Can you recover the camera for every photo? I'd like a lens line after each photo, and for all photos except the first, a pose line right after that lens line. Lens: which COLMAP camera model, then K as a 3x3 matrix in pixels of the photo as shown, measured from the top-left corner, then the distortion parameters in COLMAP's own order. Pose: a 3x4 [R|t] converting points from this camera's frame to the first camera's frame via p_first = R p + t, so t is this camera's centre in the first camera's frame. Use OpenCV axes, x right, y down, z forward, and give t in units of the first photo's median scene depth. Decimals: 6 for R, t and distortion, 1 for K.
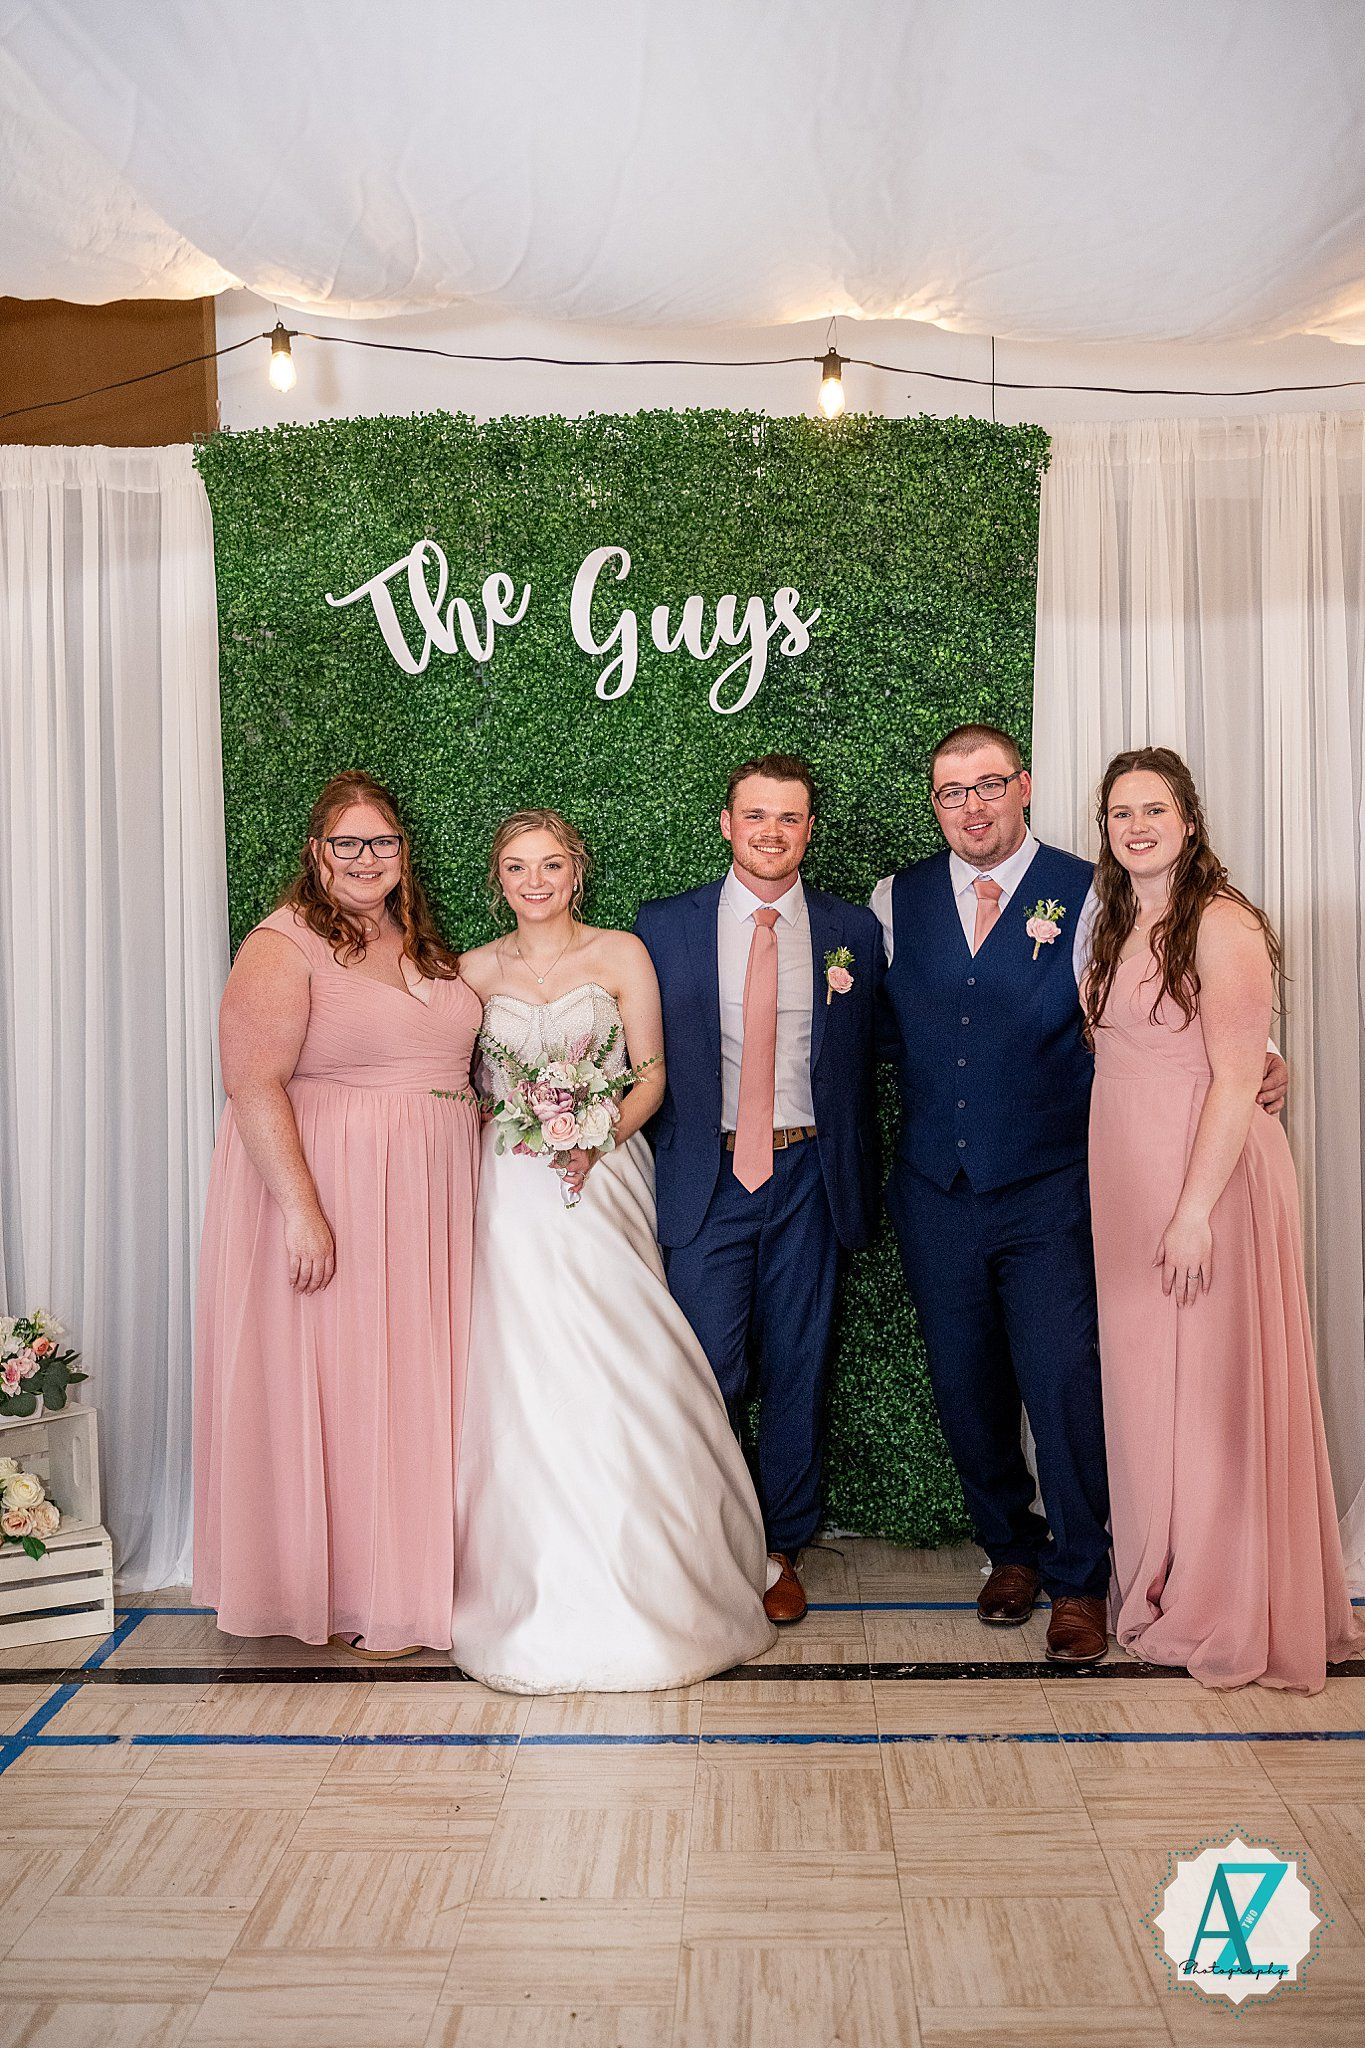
lens RADIAL K [[2023.4, 0, 672.3], [0, 2023.4, 1036.4], [0, 0, 1]] dist [-0.009658, 0.000000]
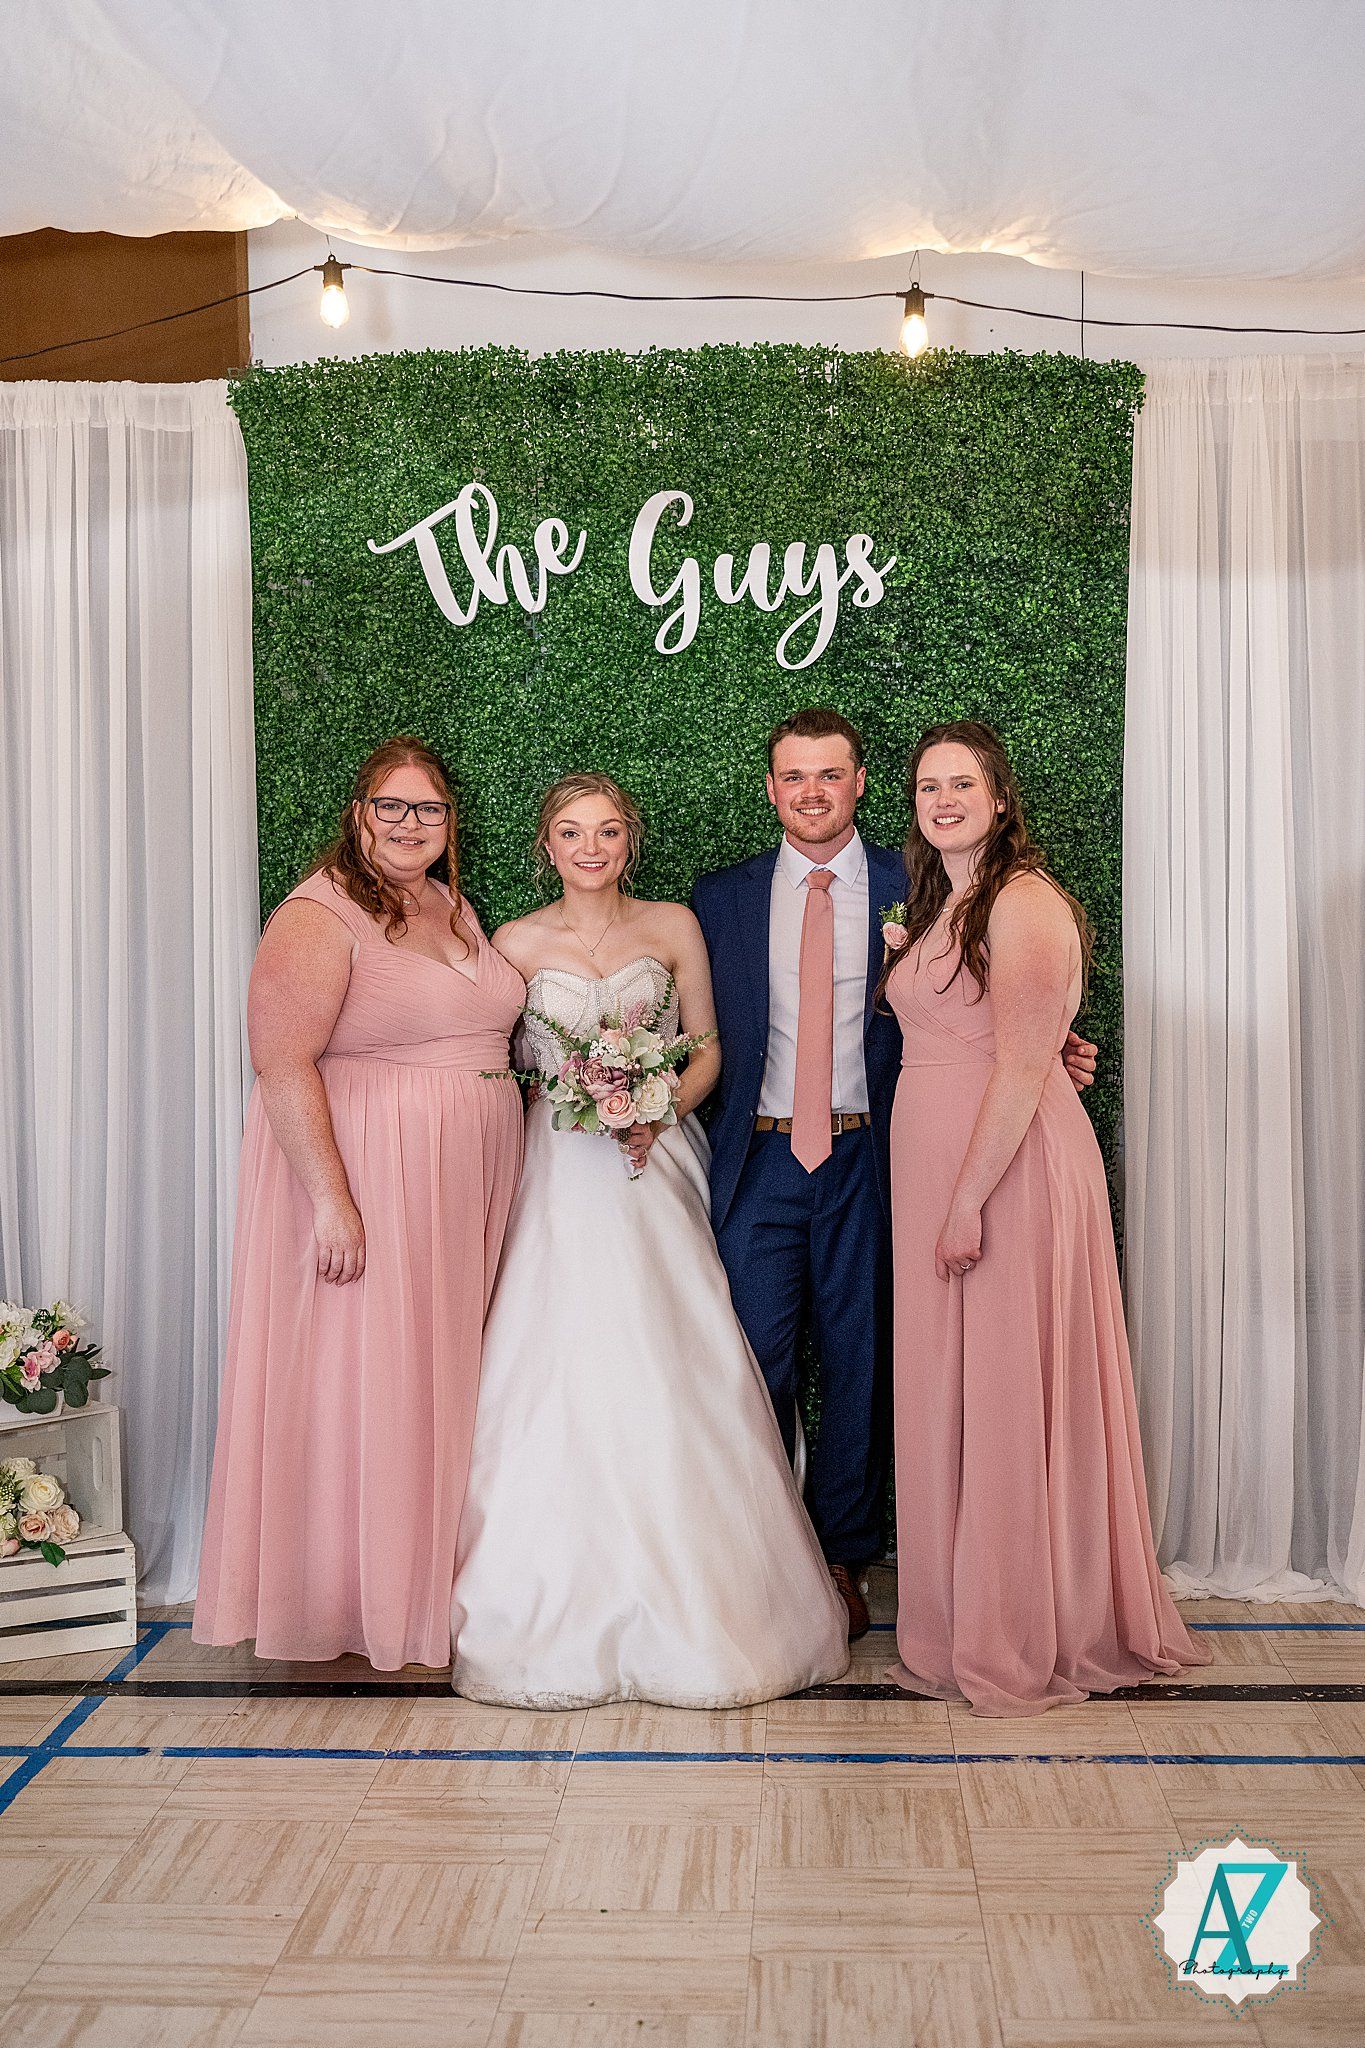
lens RADIAL K [[2256.5, 0, 673.2], [0, 2256.5, 1023.4], [0, 0, 1]] dist [-0.022140, 0.000000]
pose [[0.999839, 0.006310, -0.016819, -0.010863], [-0.006393, 0.999968, -0.004838, 0.009223], [0.016788, 0.004945, 0.999847, -0.040059]]
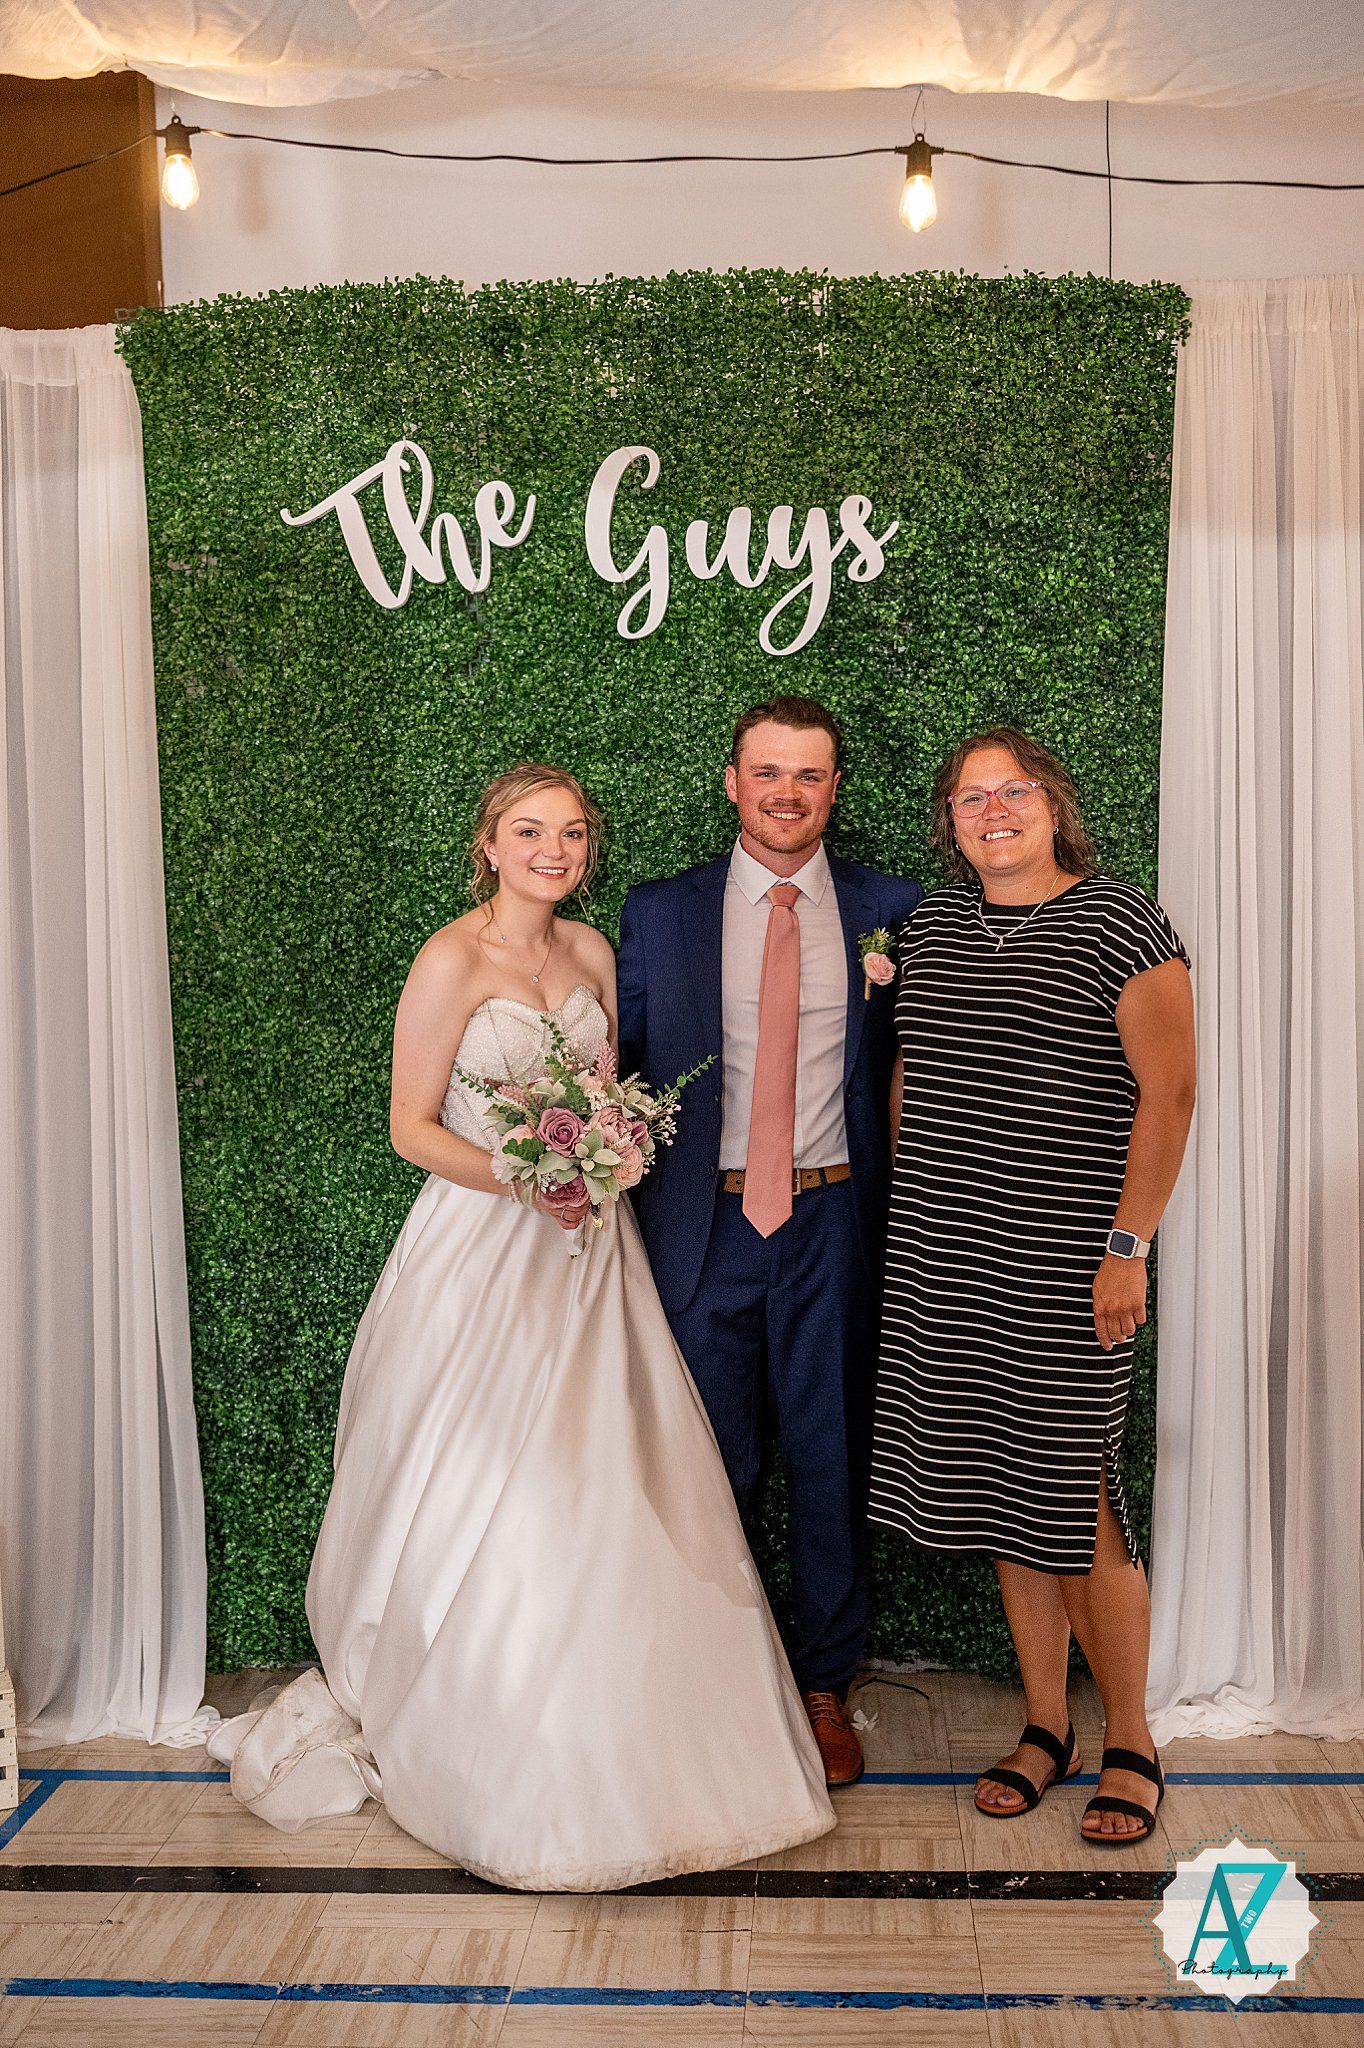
lens RADIAL K [[2023.4, 0, 682.9], [0, 2023.4, 1053.5], [0, 0, 1]] dist [-0.009658, 0.000000]
pose [[0.999683, -0.002829, -0.025025, 0.007716], [0.003169, 0.999903, 0.013578, -0.013171], [0.024984, -0.013653, 0.999595, 0.199118]]
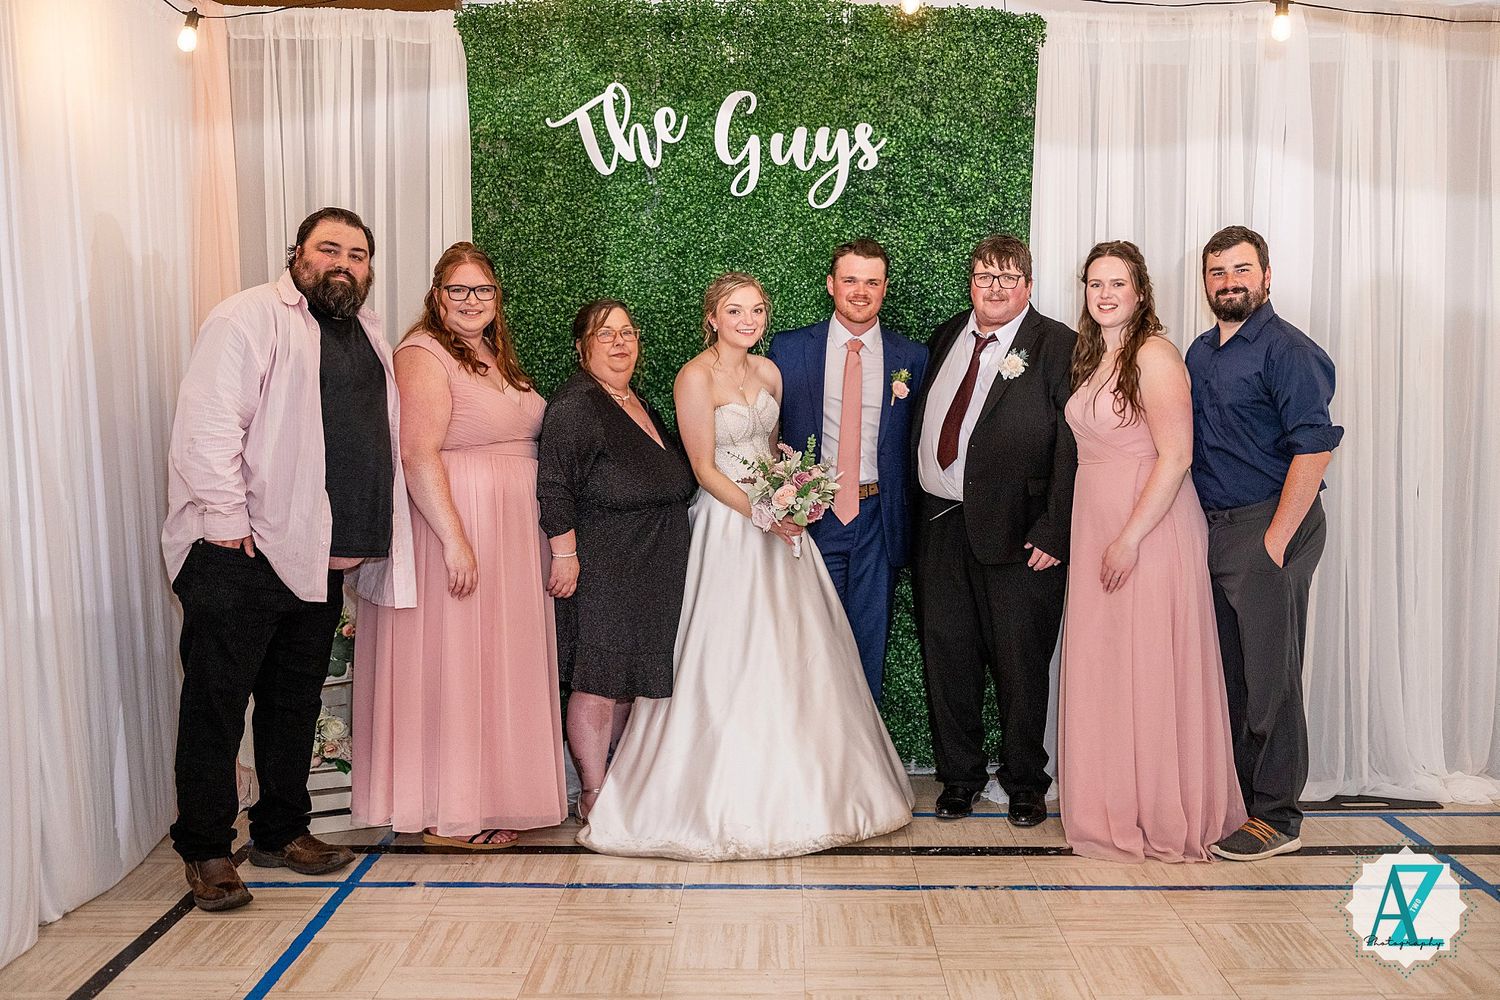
lens RADIAL K [[1585.0, 0, 754.7], [0, 1585.0, 488.8], [0, 0, 1]] dist [0.010913, 0.000000]
pose [[0.999393, 0.018886, 0.029285, -0.050199], [-0.019634, 0.999483, 0.025448, 0.014986], [-0.028789, -0.026007, 0.999247, -0.147508]]
